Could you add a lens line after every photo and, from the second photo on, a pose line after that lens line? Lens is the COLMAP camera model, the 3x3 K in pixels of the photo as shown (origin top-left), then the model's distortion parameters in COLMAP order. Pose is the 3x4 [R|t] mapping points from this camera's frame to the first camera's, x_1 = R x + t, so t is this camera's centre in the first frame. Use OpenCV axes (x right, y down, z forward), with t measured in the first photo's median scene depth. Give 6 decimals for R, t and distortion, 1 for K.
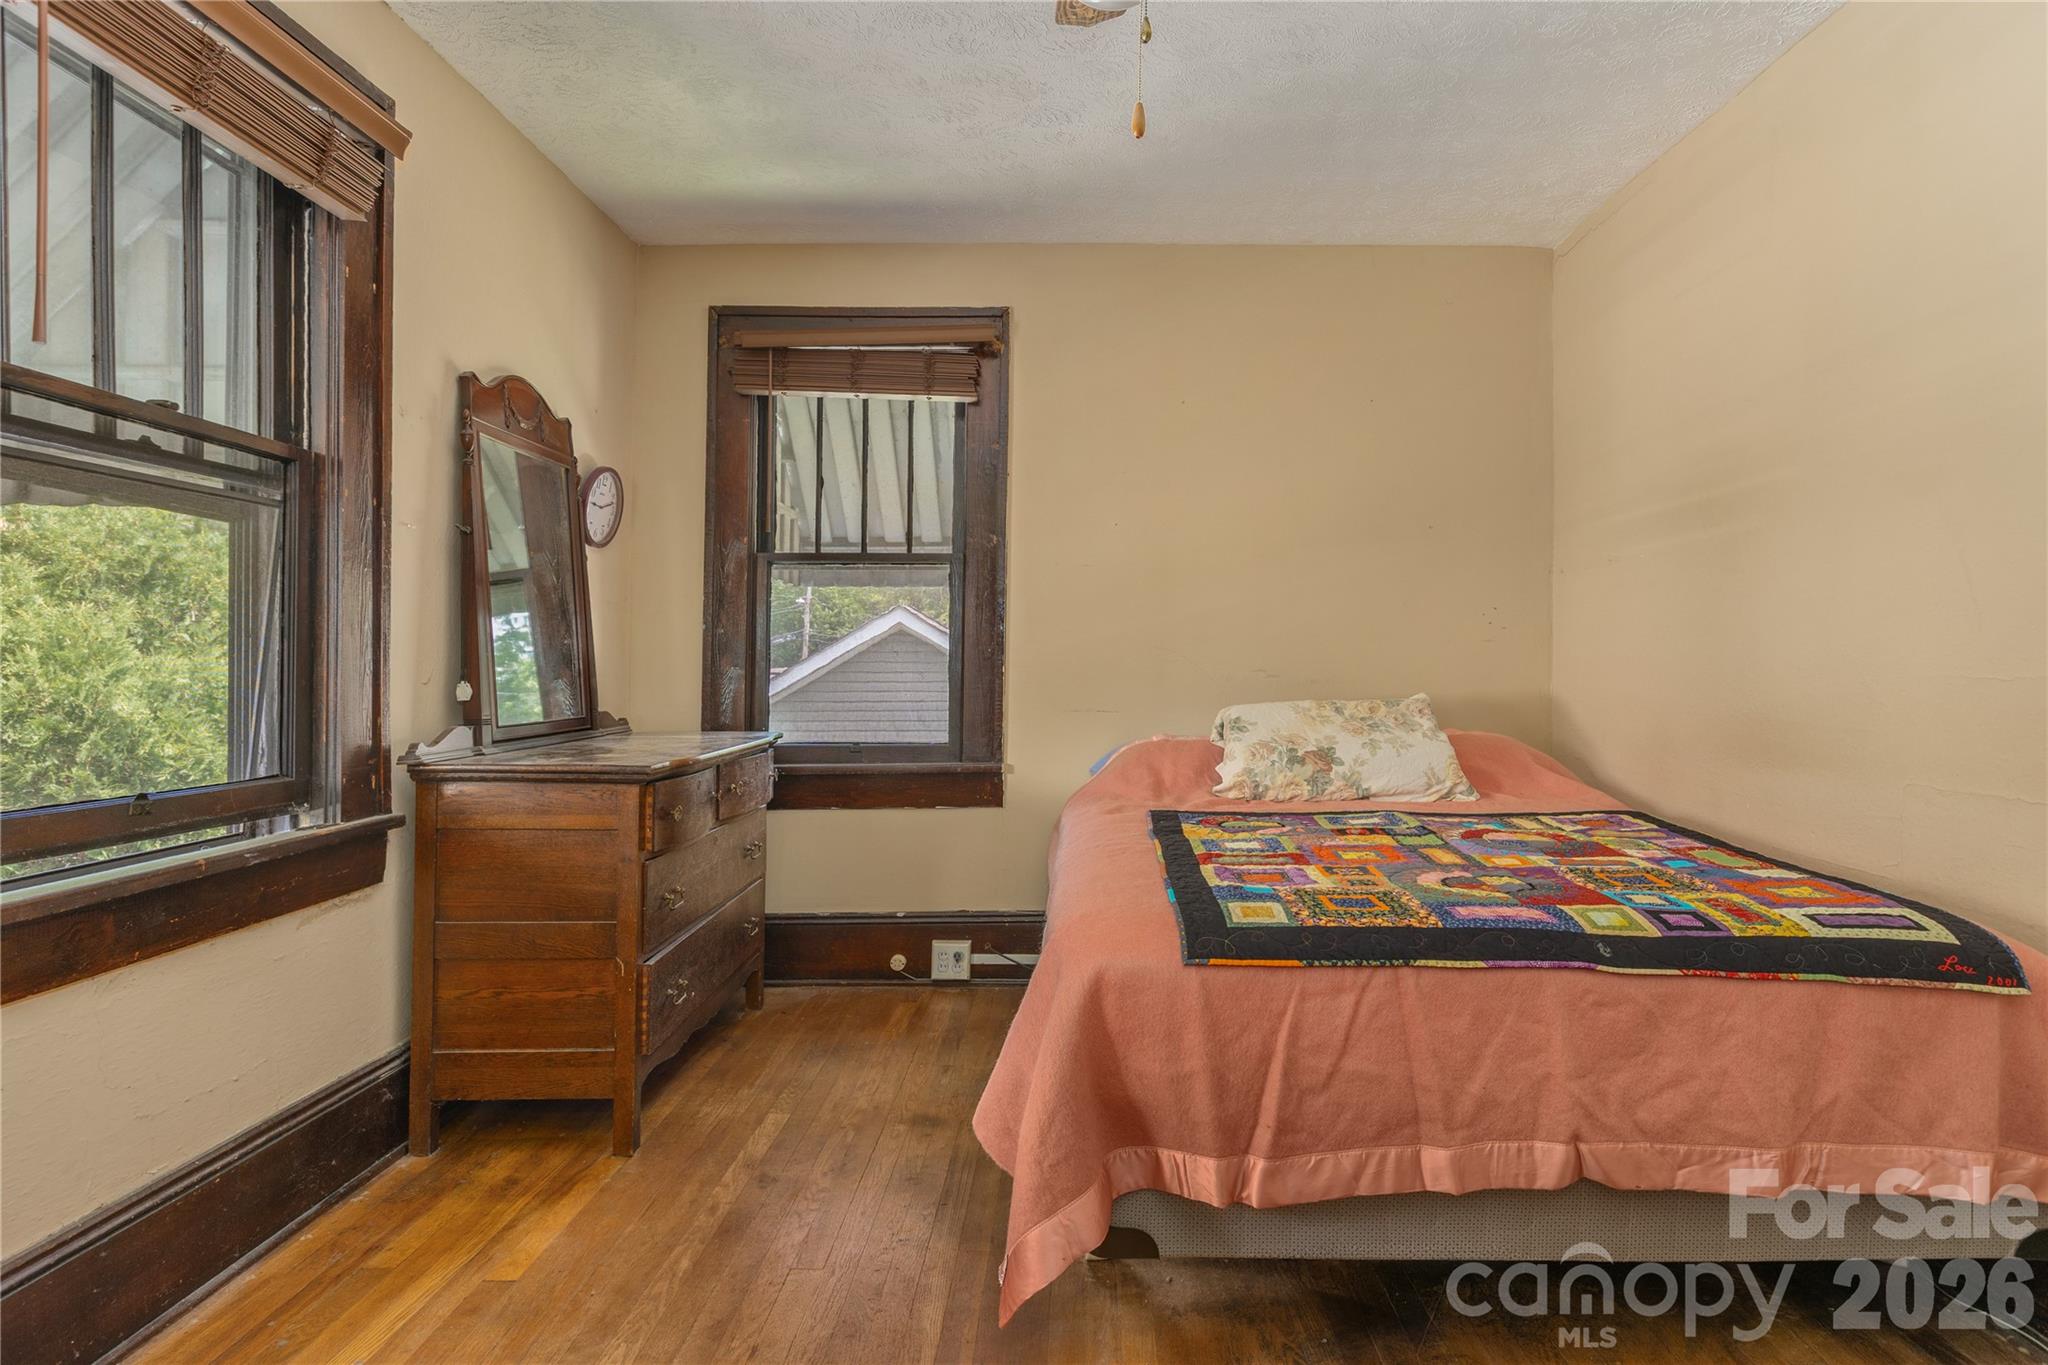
lens RADIAL K [[1131.9, 0, 1027.3], [0, 1131.9, 680.0], [0, 0, 1]] dist [0.010226, -0.002206]
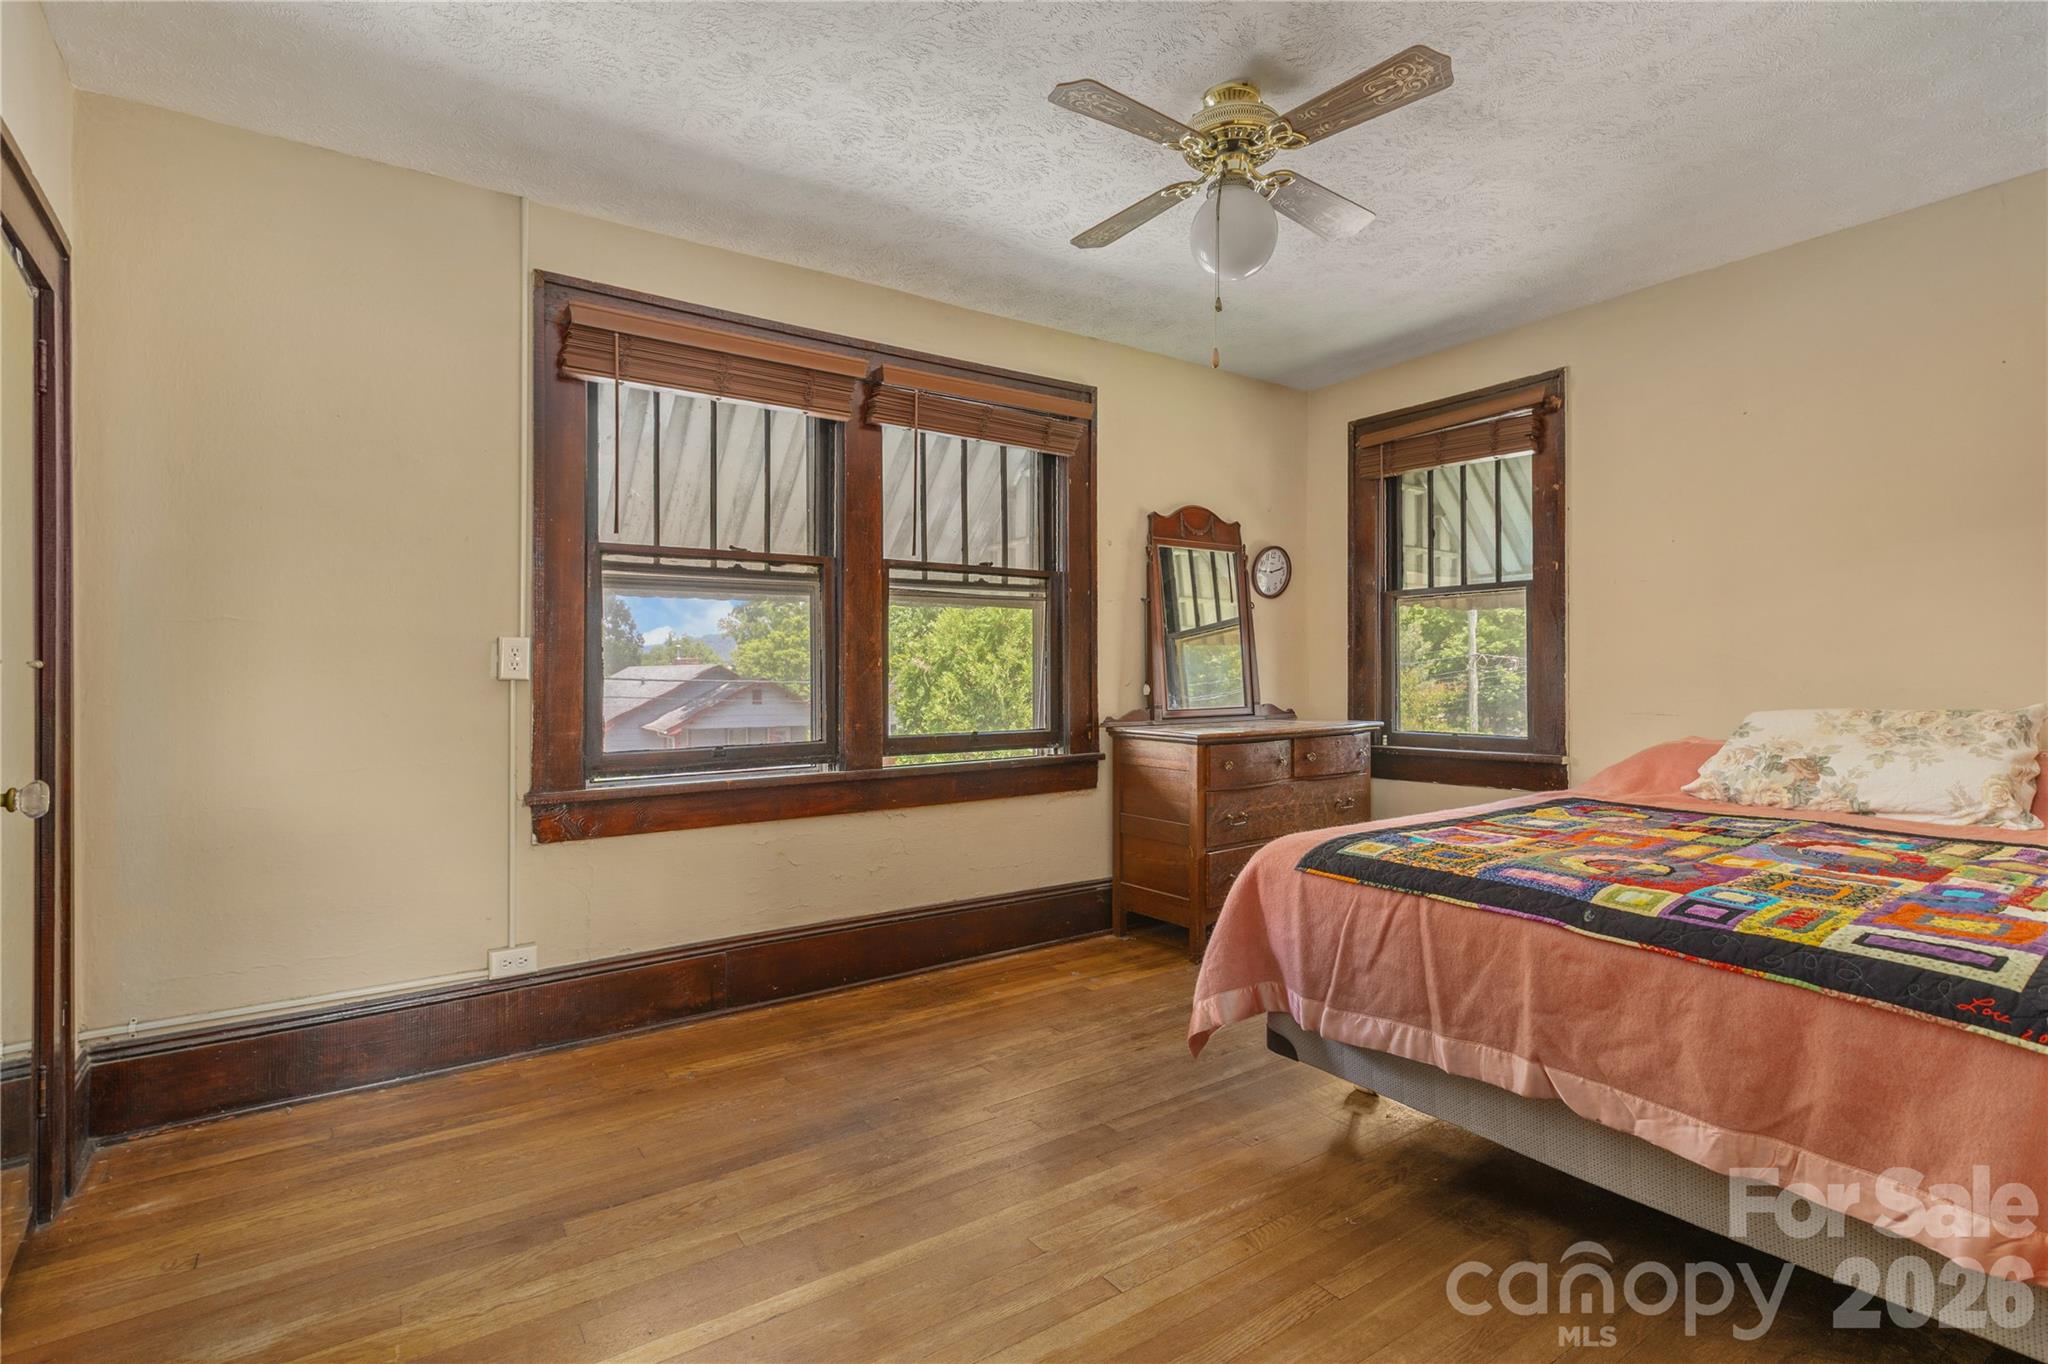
lens RADIAL K [[972.6, 0, 1023.6], [0, 972.6, 673.1], [0, 0, 1]] dist [0.000205, 0.000171]
pose [[0.564410, -0.005581, -0.825475, 0.756292], [-0.002855, 0.999958, -0.008713, -0.003303], [0.825489, 0.007274, 0.564371, -0.041574]]
